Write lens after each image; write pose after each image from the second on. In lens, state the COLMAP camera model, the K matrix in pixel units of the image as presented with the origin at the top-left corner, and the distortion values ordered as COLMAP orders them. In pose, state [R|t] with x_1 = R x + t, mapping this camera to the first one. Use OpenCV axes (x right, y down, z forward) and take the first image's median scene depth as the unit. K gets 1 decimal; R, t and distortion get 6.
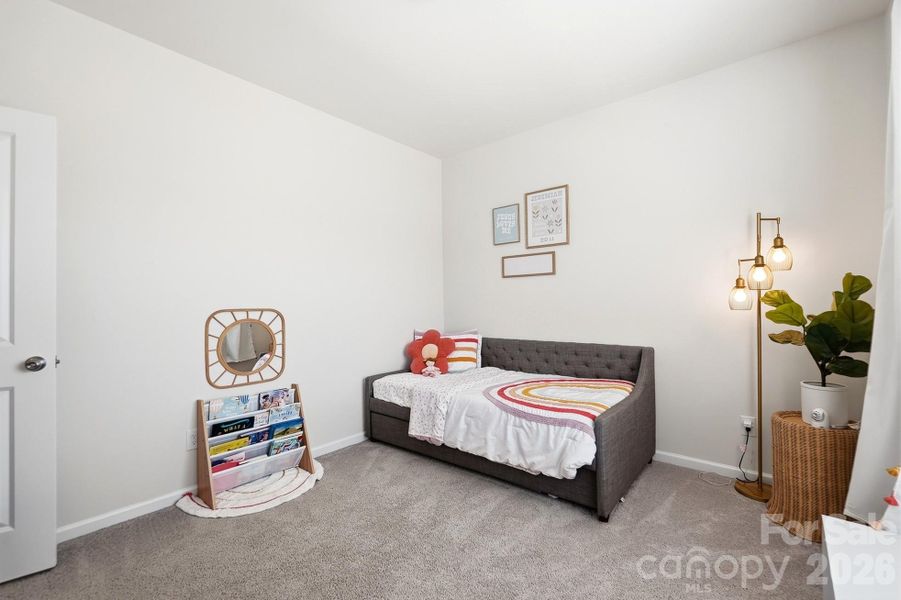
lens RADIAL K [[396.6, 0, 450.5], [0, 396.6, 298.0], [0, 0, 1]] dist [-0.007663, -0.000285]
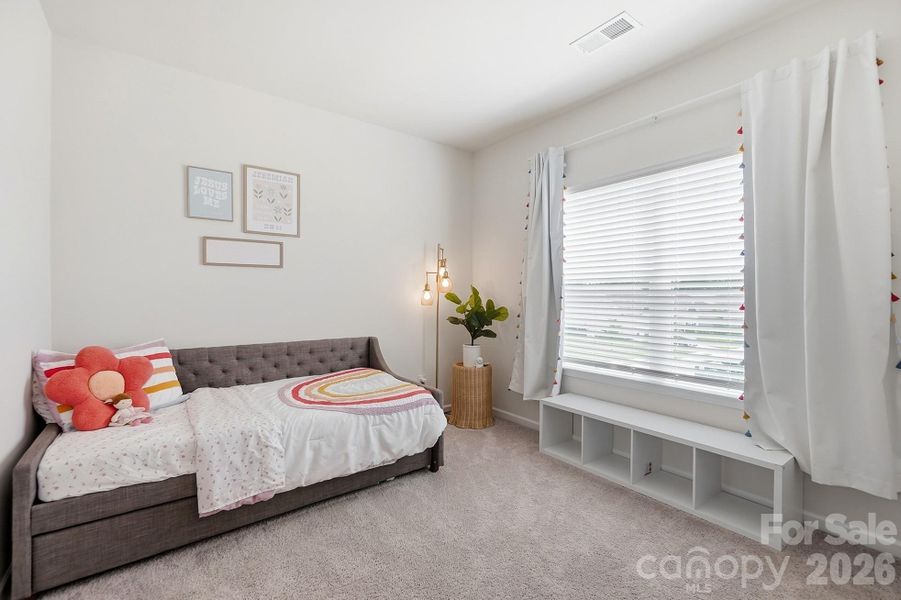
lens RADIAL K [[396.6, 0, 451.8], [0, 396.6, 299.3], [0, 0, 1]] dist [-0.007663, -0.000285]
pose [[0.200025, 0.004951, 0.979778, -0.615144], [-0.017496, 0.999846, -0.001481, 0.007137], [-0.979635, -0.016846, 0.200081, 0.501155]]
